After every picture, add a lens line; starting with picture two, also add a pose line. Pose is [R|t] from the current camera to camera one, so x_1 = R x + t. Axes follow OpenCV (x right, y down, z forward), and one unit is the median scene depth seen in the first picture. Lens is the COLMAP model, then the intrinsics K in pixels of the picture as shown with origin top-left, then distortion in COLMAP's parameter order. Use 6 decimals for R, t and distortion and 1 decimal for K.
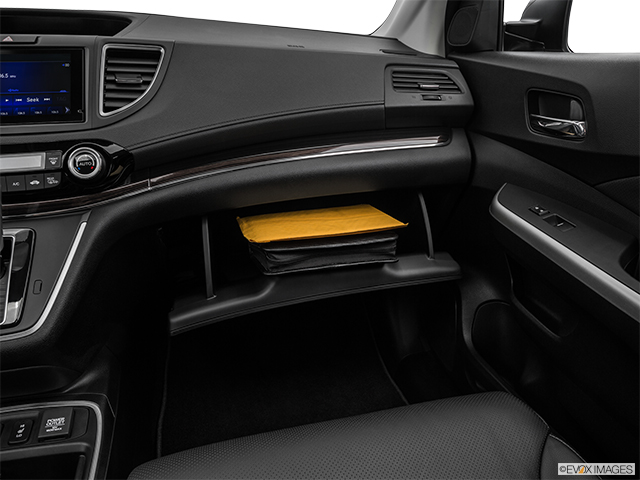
lens RADIAL K [[473.9, 0, 320.0], [0, 473.9, 240.0], [0, 0, 1]] dist [-0.071208, 0.001772]
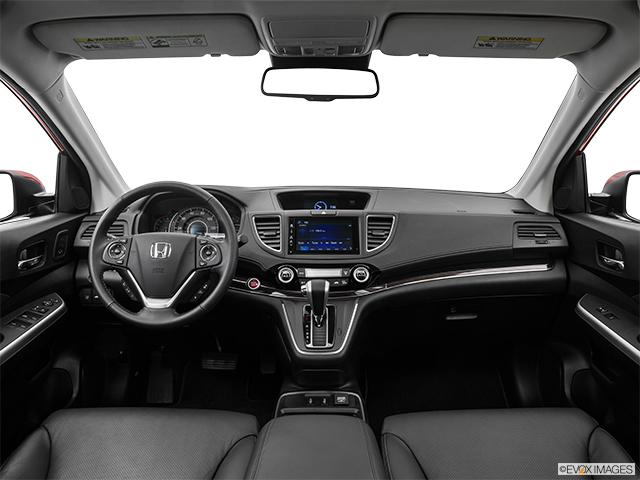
lens RADIAL K [[514.6, 0, 337.6], [0, 514.6, 250.4], [0, 0, 1]] dist [-0.081720, 0.005076]
pose [[0.973261, 0.029455, -0.227807, -0.073477], [-0.070084, 0.982534, -0.172378, 0.114069], [0.218751, 0.183735, 0.958326, -1.079136]]
